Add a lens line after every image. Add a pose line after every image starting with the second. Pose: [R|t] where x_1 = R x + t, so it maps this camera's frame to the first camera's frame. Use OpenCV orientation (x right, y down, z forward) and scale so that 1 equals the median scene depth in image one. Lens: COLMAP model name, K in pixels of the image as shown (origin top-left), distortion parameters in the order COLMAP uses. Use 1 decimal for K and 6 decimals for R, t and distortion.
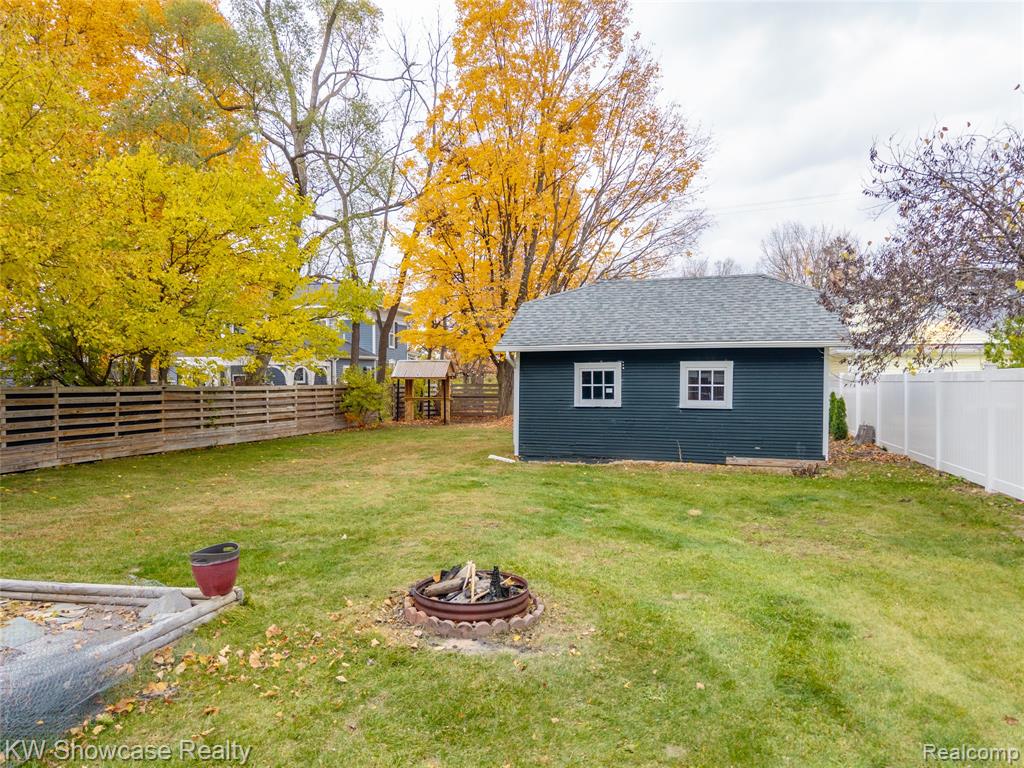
lens RADIAL K [[679.6, 0, 512.0], [0, 679.6, 384.0], [0, 0, 1]] dist [0.068797, -0.067226]
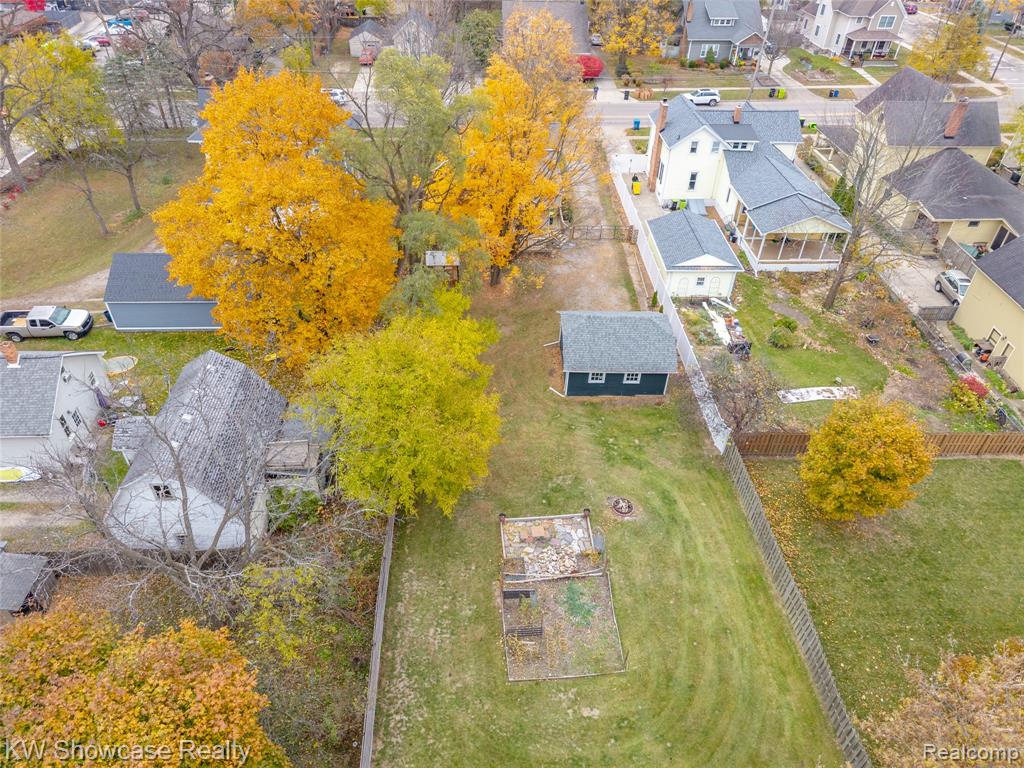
lens RADIAL K [[679.6, 0, 512.0], [0, 679.6, 384.0], [0, 0, 1]] dist [0.068797, -0.067226]
pose [[0.945654, -0.196571, 0.259033, -1.032625], [-0.019766, 0.760376, 0.649182, -1.960298], [-0.324572, -0.619022, 0.715167, -1.044477]]
